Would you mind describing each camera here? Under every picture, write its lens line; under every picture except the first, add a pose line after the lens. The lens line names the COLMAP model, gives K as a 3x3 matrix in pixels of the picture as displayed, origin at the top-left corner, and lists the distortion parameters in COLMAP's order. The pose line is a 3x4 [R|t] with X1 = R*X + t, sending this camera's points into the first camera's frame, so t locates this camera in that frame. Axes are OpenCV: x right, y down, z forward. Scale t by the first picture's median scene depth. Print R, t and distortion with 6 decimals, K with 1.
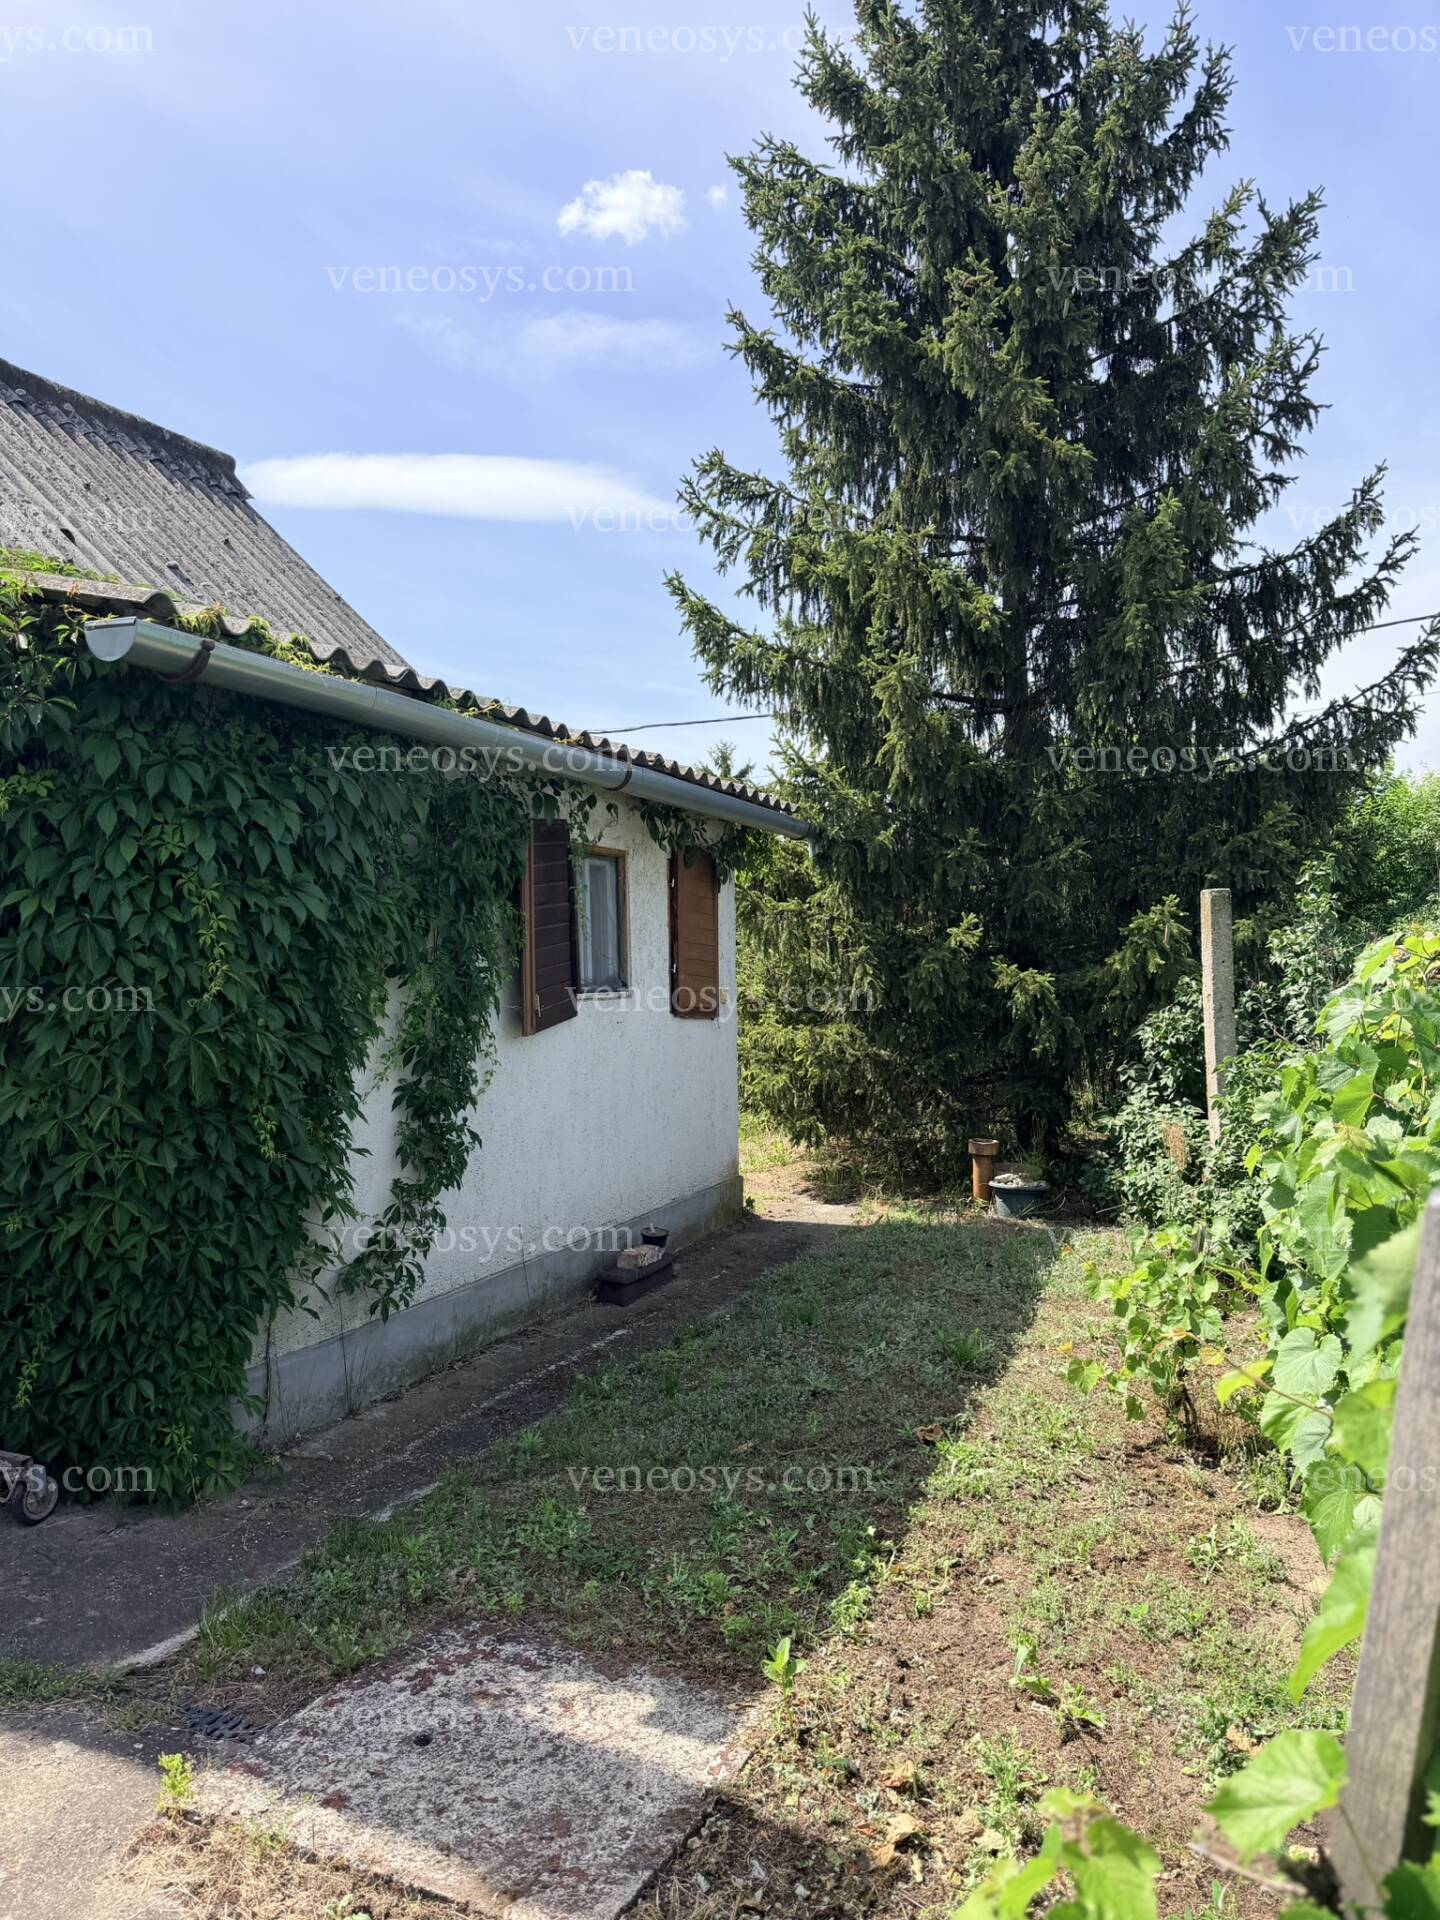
lens RADIAL K [[1361.2, 0, 711.0], [0, 1361.2, 969.5], [0, 0, 1]] dist [0.091830, -0.120495]
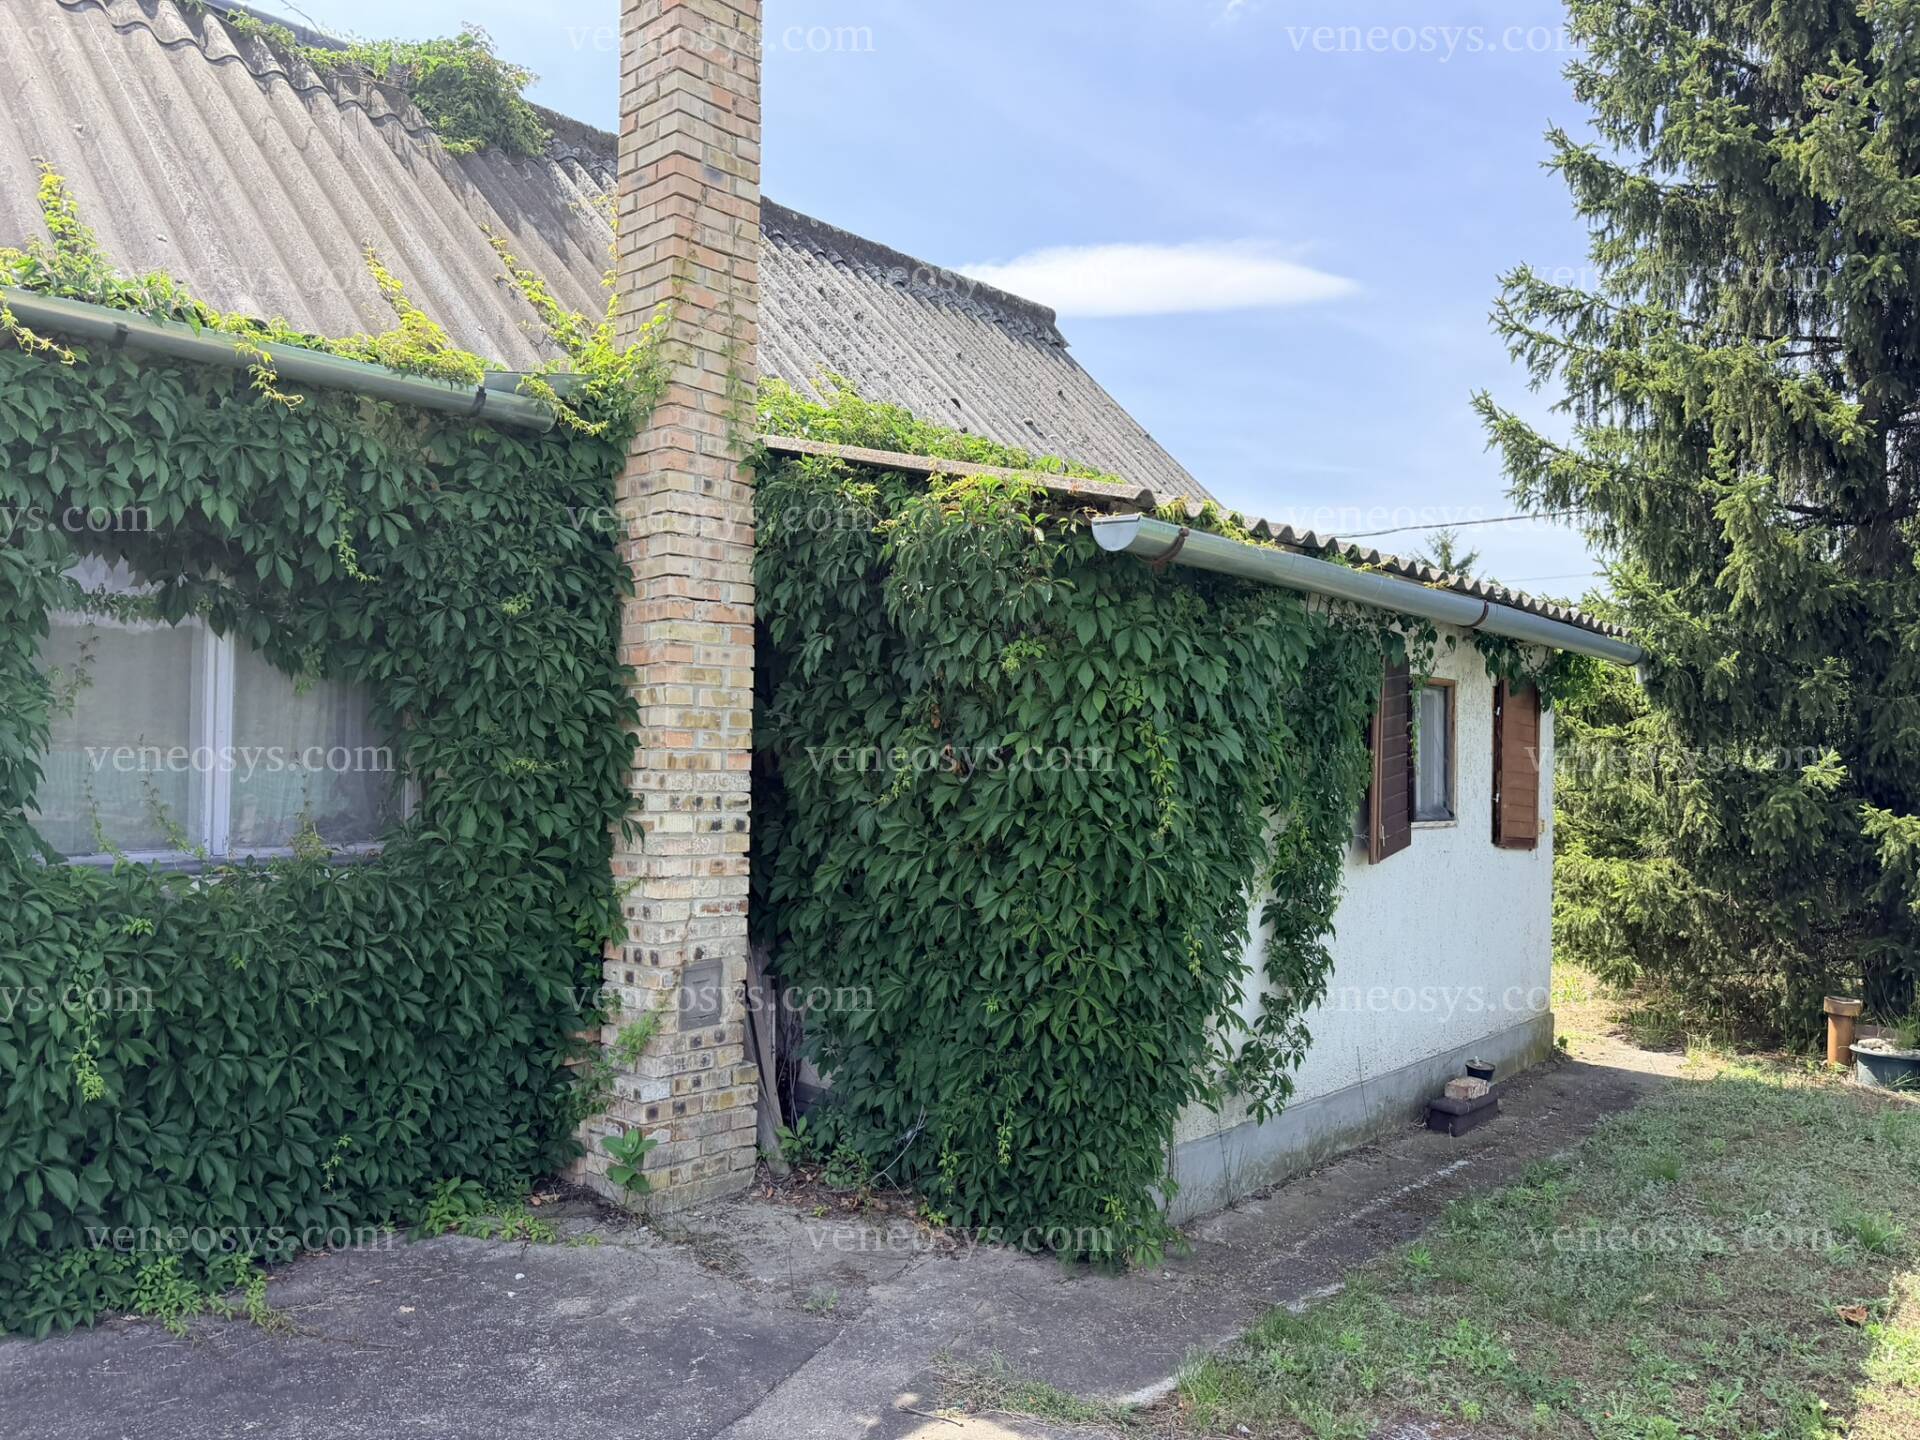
lens RADIAL K [[1361.2, 0, 968.6], [0, 1361.2, 717.6], [0, 0, 1]] dist [0.091830, -0.120495]
pose [[0.949939, 0.029495, -0.311039, -0.075250], [-0.039107, 0.998929, -0.024711, -0.018051], [0.309977, 0.035638, 0.950076, -0.070199]]
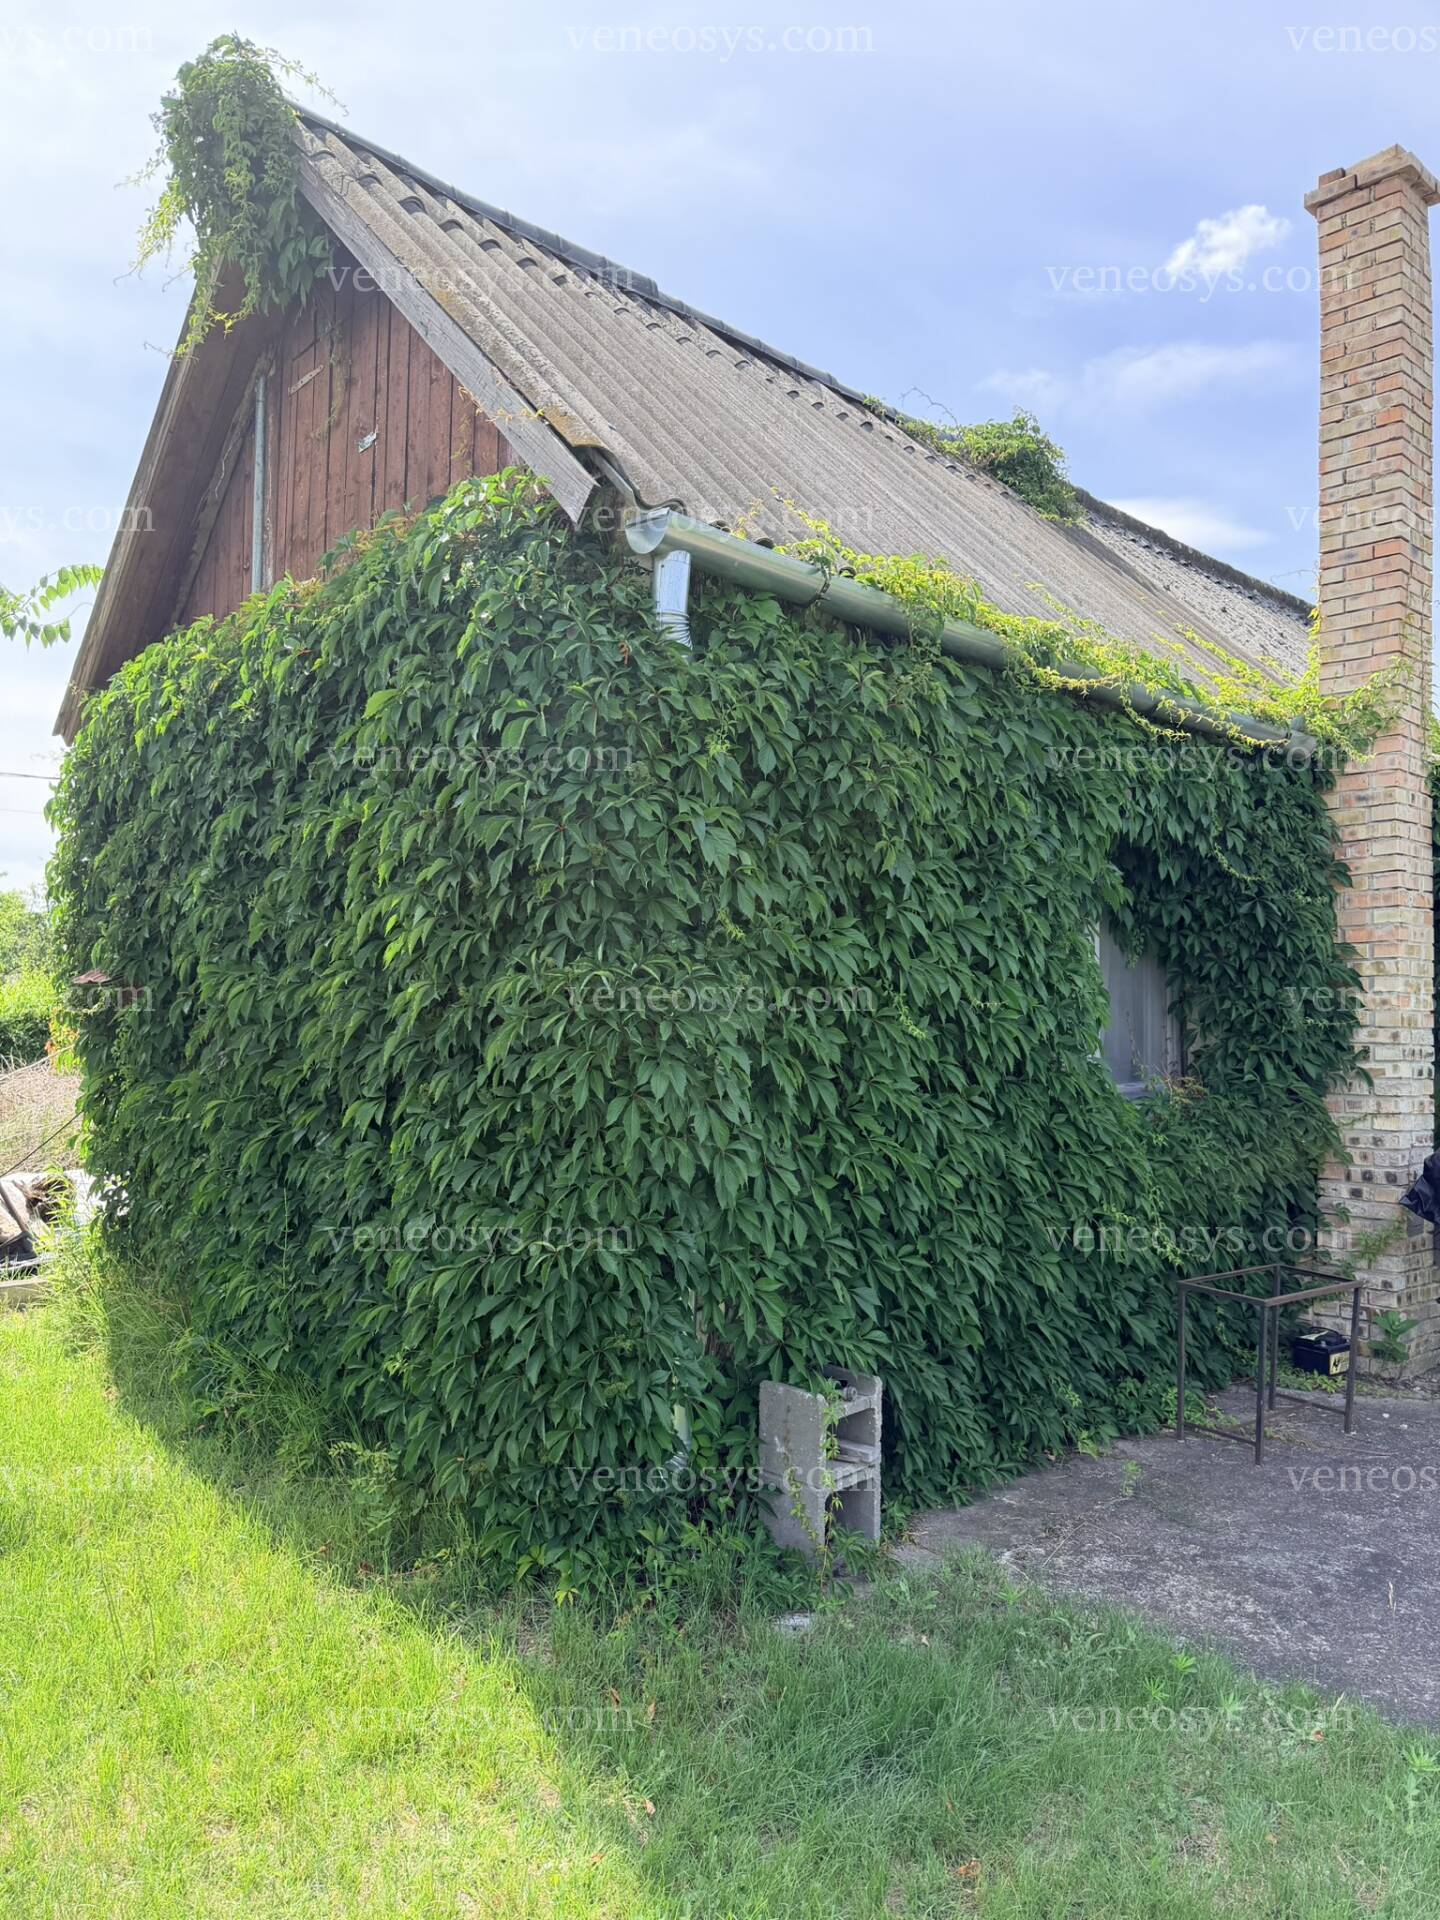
lens RADIAL K [[1361.2, 0, 711.0], [0, 1361.2, 969.5], [0, 0, 1]] dist [0.091830, -0.120495]
pose [[0.929535, 0.026977, -0.367747, -0.468266], [-0.042975, 0.998449, -0.035381, 0.007322], [0.366222, 0.048691, 0.929253, -0.390109]]
